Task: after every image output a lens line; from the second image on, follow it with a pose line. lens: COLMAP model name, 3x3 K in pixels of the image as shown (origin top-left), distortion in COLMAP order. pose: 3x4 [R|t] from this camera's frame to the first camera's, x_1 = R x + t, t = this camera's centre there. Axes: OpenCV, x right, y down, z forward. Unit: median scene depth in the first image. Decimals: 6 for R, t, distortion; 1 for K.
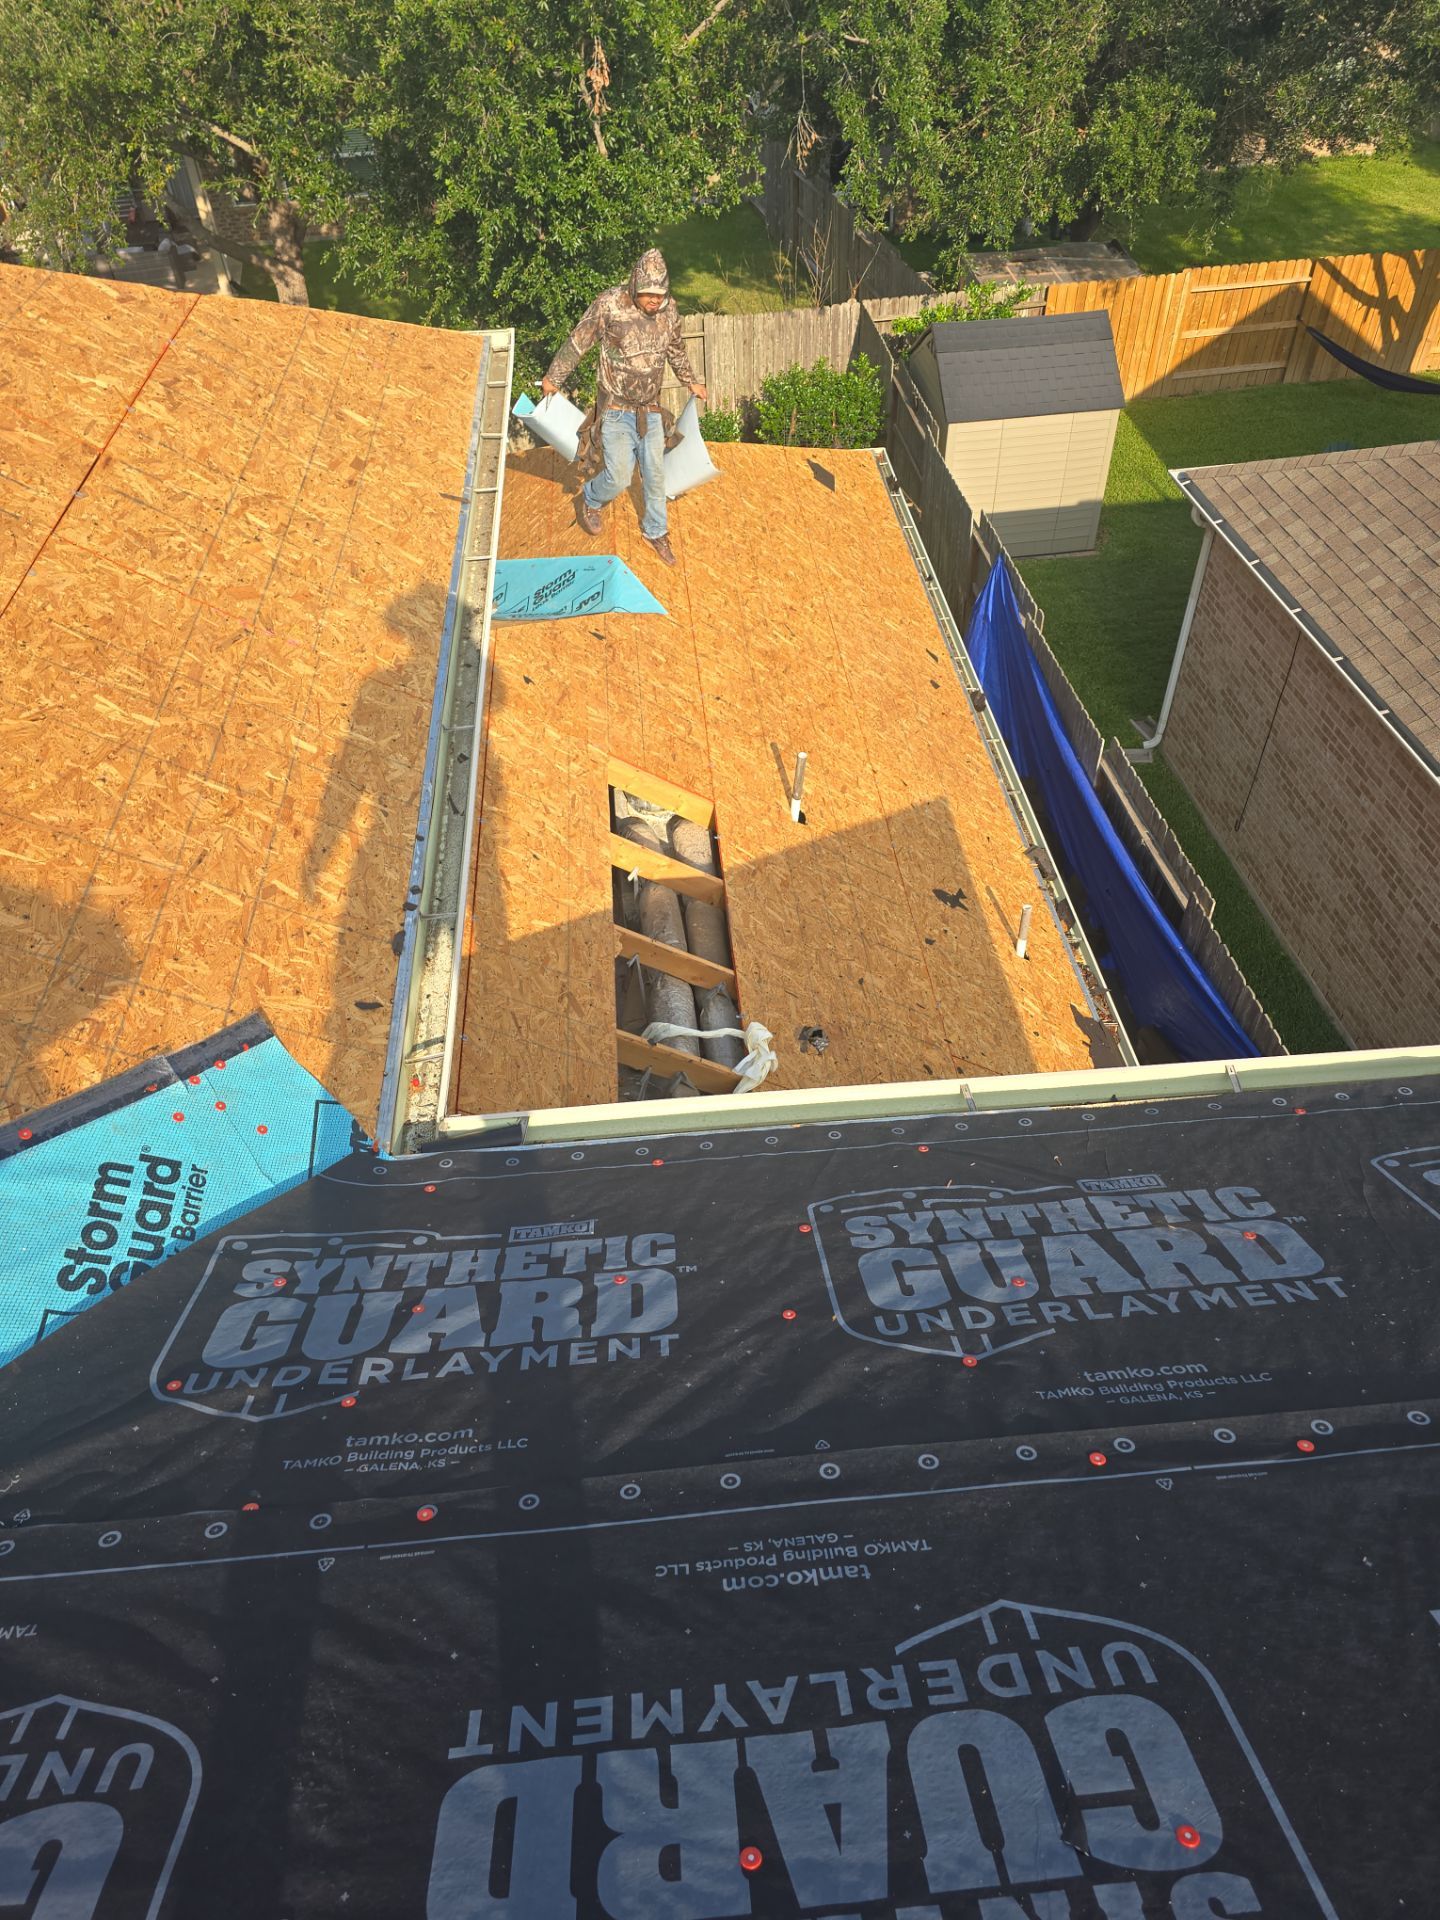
lens RADIAL K [[1260.8, 0, 723.8], [0, 1260.8, 957.5], [0, 0, 1]] dist [0.022335, -0.036564]
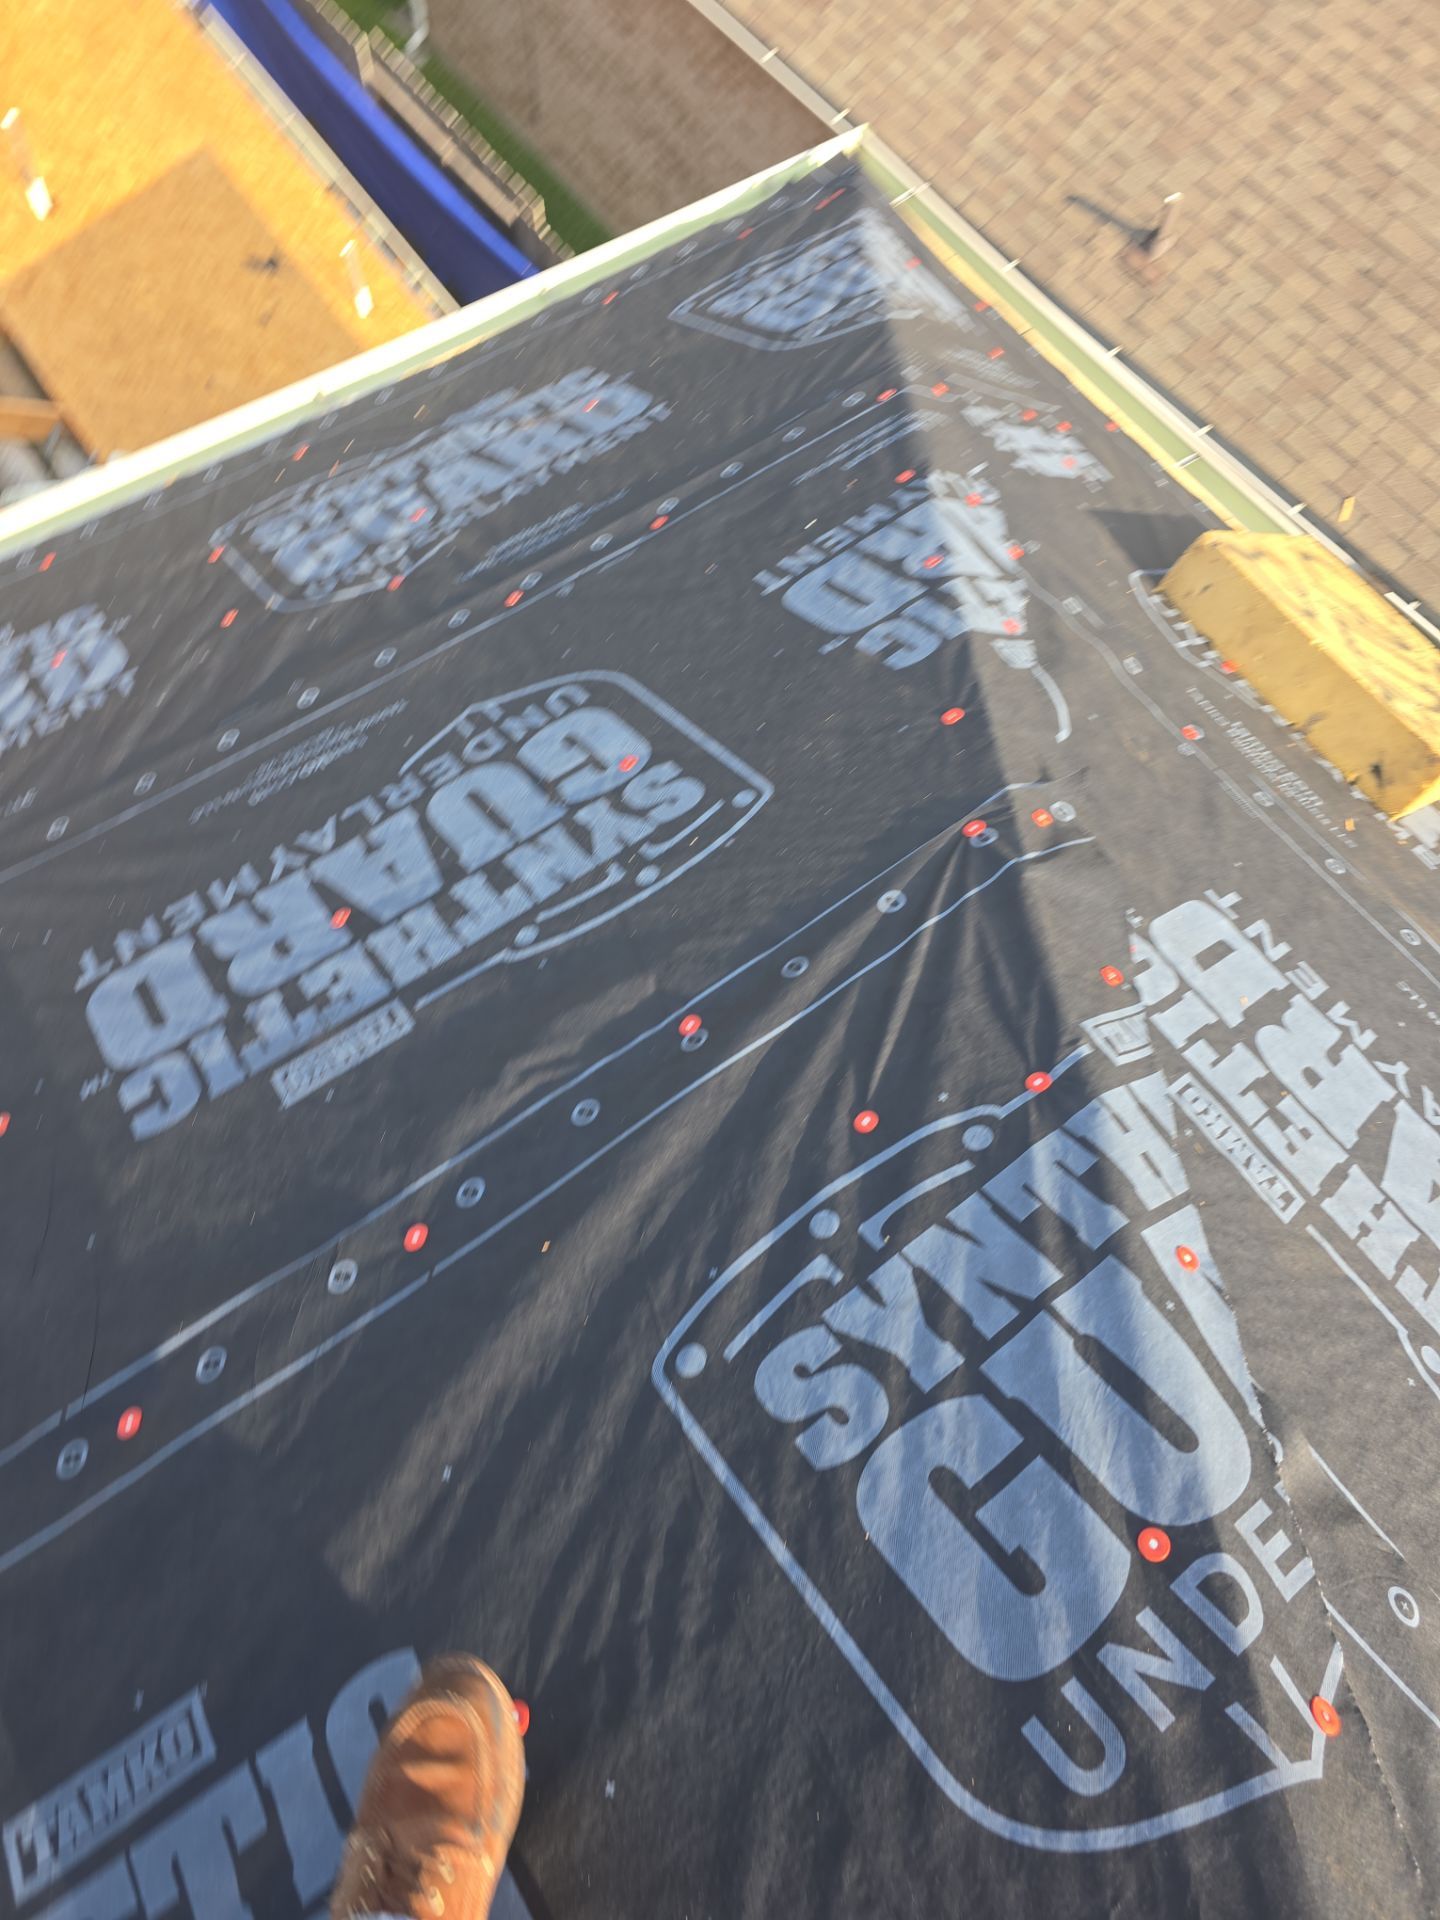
lens RADIAL K [[1260.8, 0, 723.8], [0, 1260.8, 957.5], [0, 0, 1]] dist [0.022335, -0.036564]
pose [[0.855180, -0.441308, 0.271871, -0.009103], [0.290136, 0.842199, 0.454446, 0.203386], [-0.429520, -0.309753, 0.848272, -0.207904]]
